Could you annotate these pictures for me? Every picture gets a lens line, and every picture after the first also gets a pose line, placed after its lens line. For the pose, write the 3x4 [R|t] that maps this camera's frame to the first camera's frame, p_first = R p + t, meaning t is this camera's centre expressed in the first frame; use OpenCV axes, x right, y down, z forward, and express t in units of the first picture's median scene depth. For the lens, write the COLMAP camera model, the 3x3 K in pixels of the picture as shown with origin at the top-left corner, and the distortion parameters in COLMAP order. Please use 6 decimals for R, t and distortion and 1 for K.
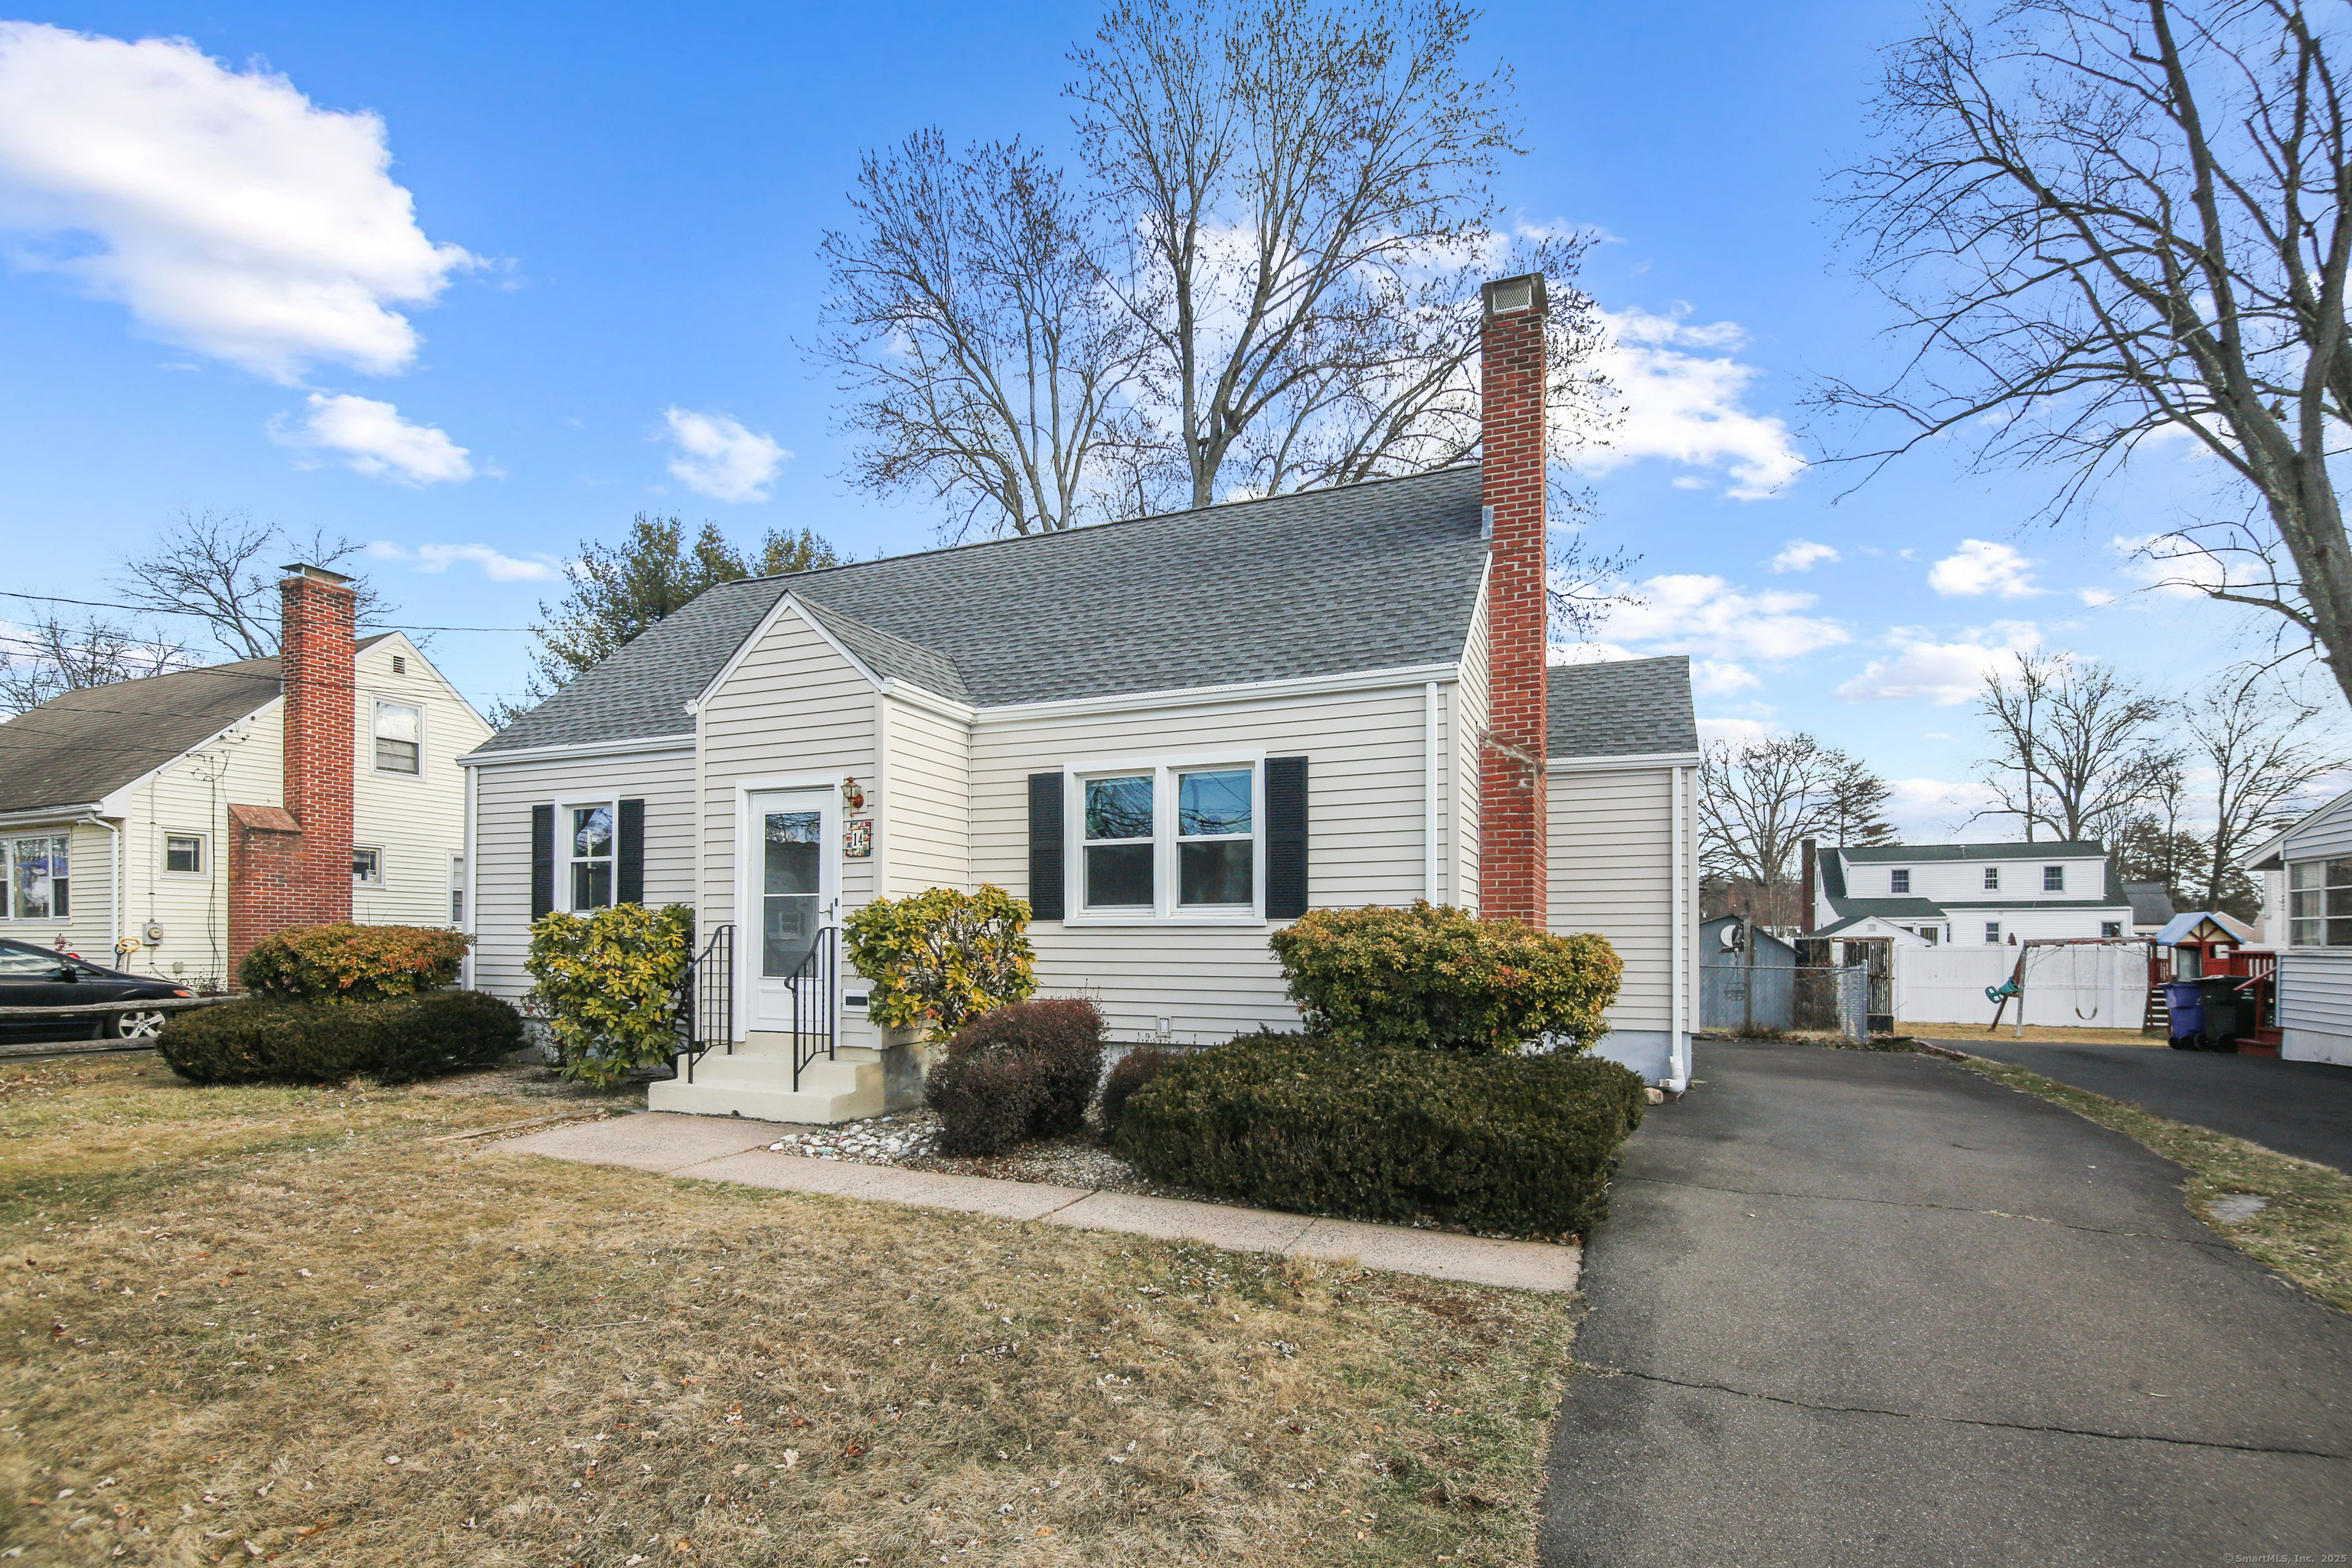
lens RADIAL K [[1023.4, 0, 1145.8], [0, 1023.4, 741.0], [0, 0, 1]] dist [0.000492, -0.006137]
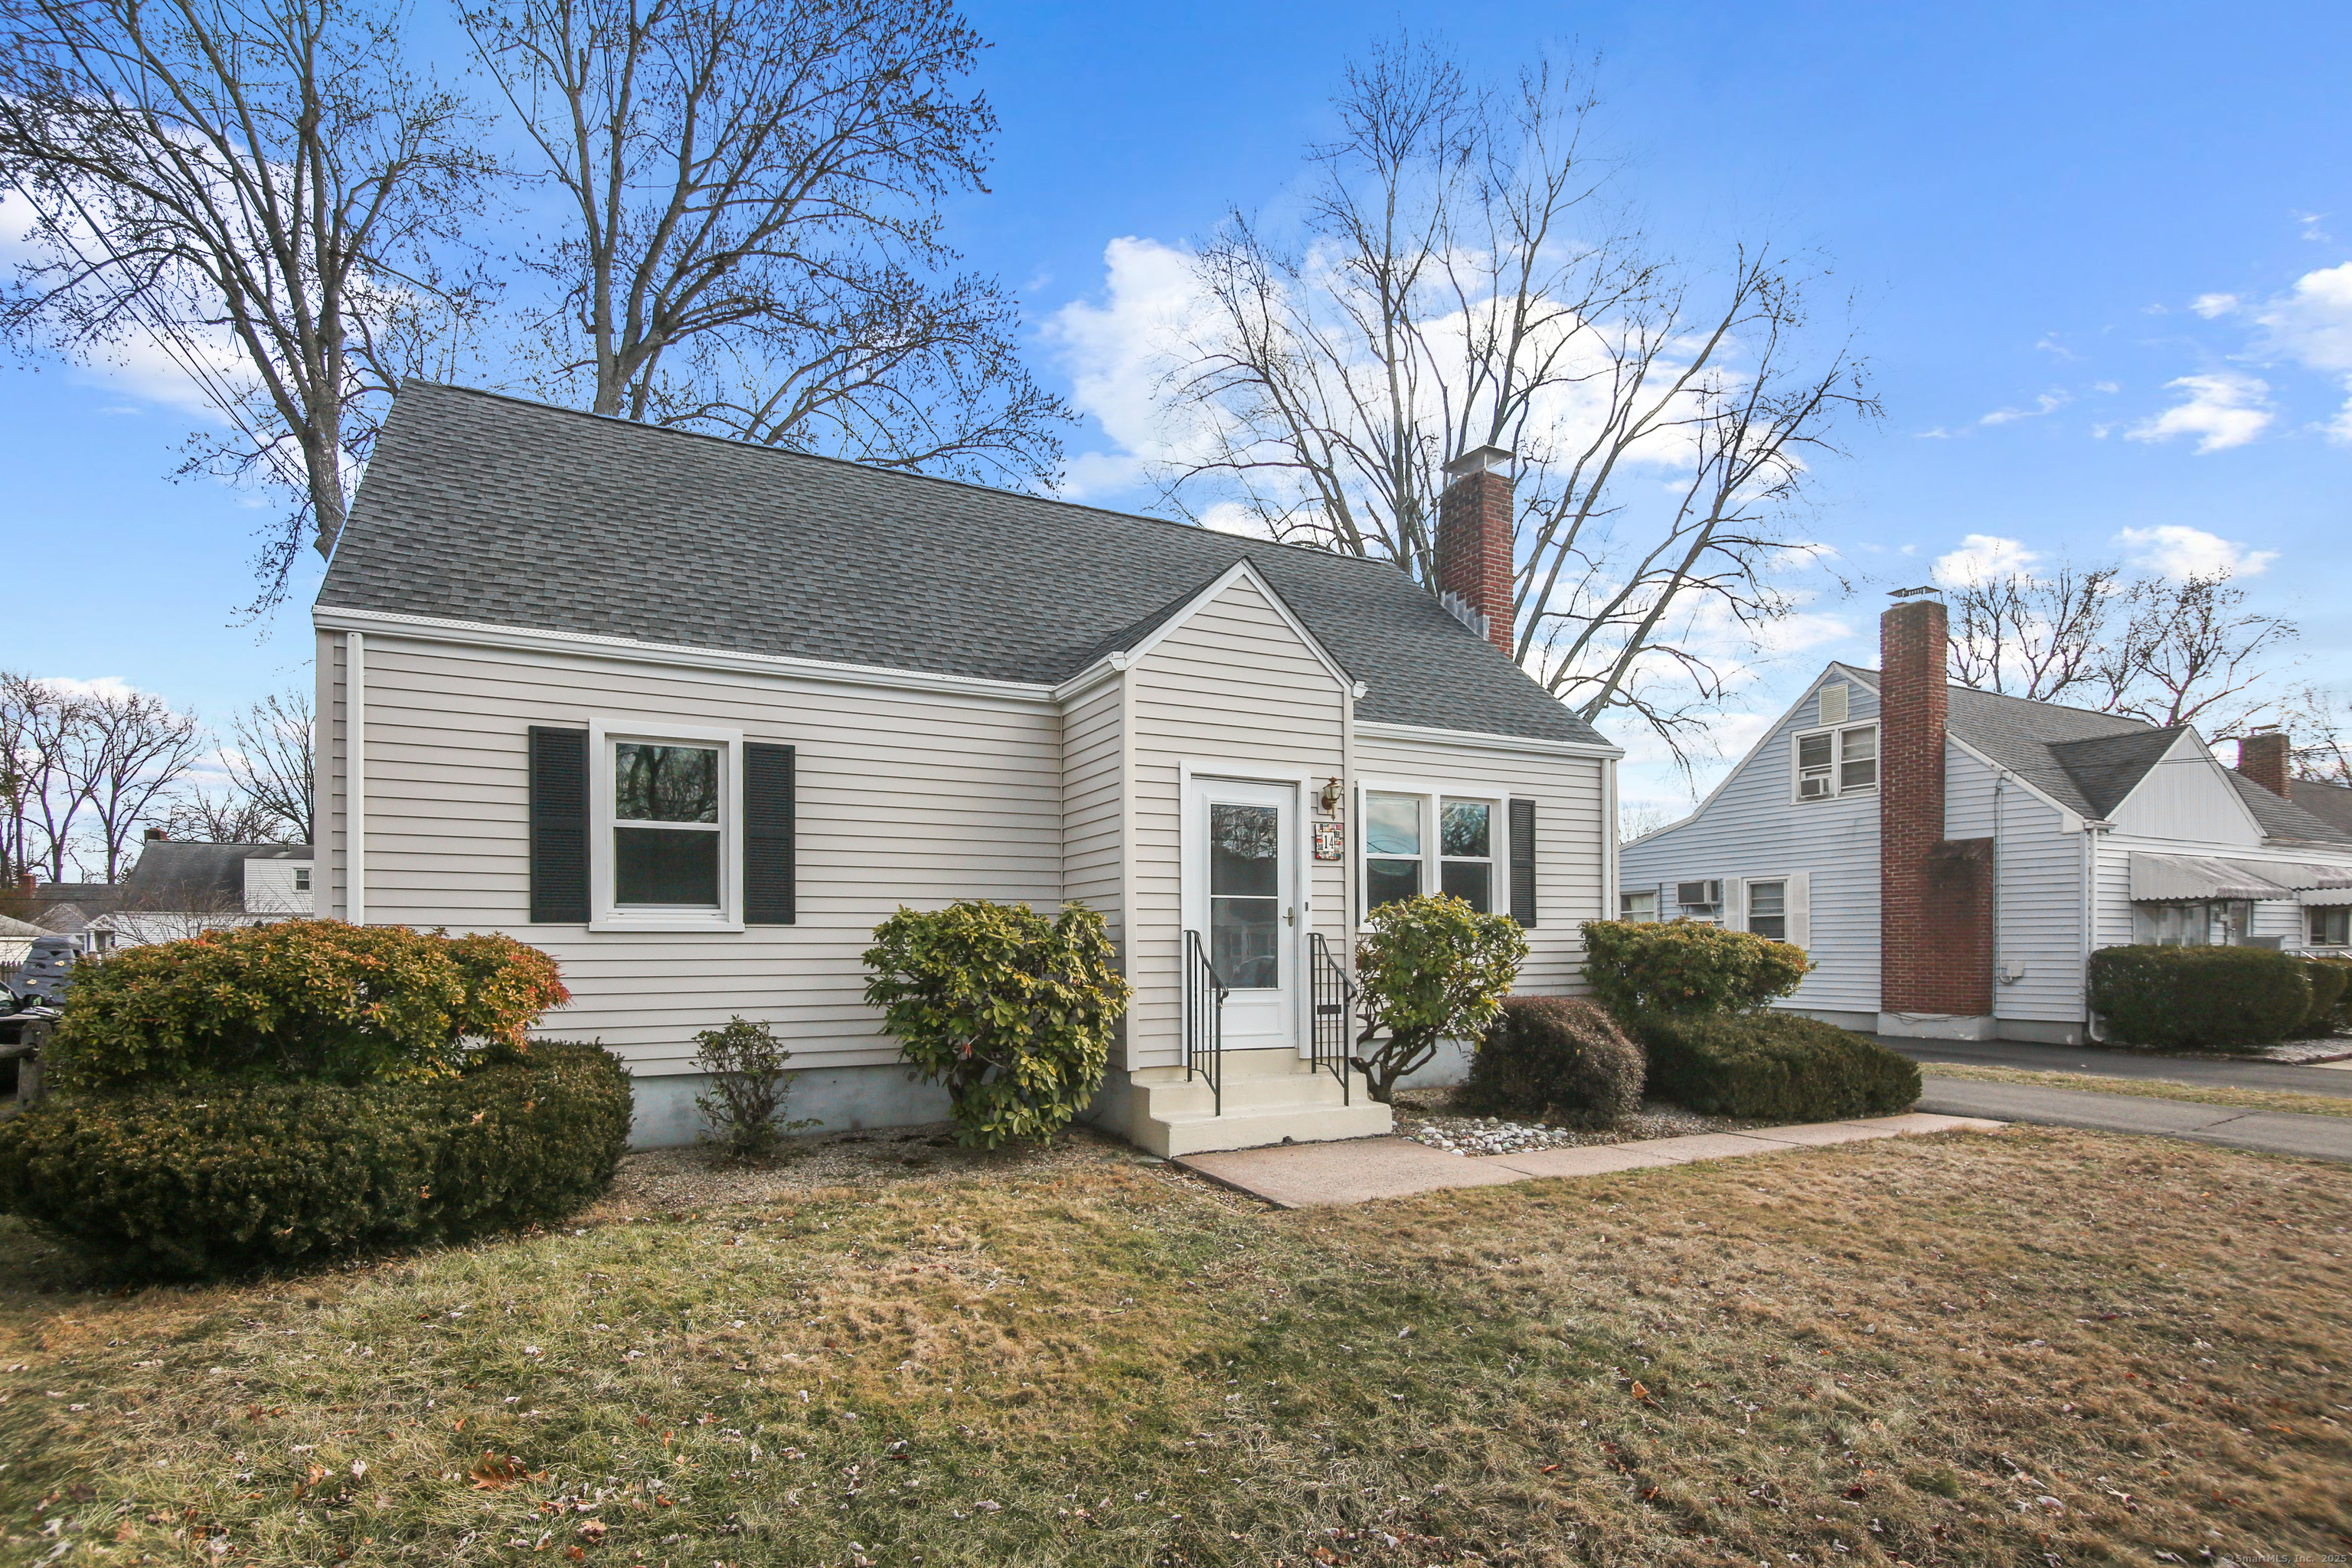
lens RADIAL K [[1057.2, 0, 1174.3], [0, 1057.2, 754.0], [0, 0, 1]] dist [0.000090, -0.000008]
pose [[0.675227, 0.122596, 0.727351, -0.379931], [-0.132125, 0.990245, -0.044251, 0.026185], [-0.725680, -0.066222, 0.684838, 0.146310]]
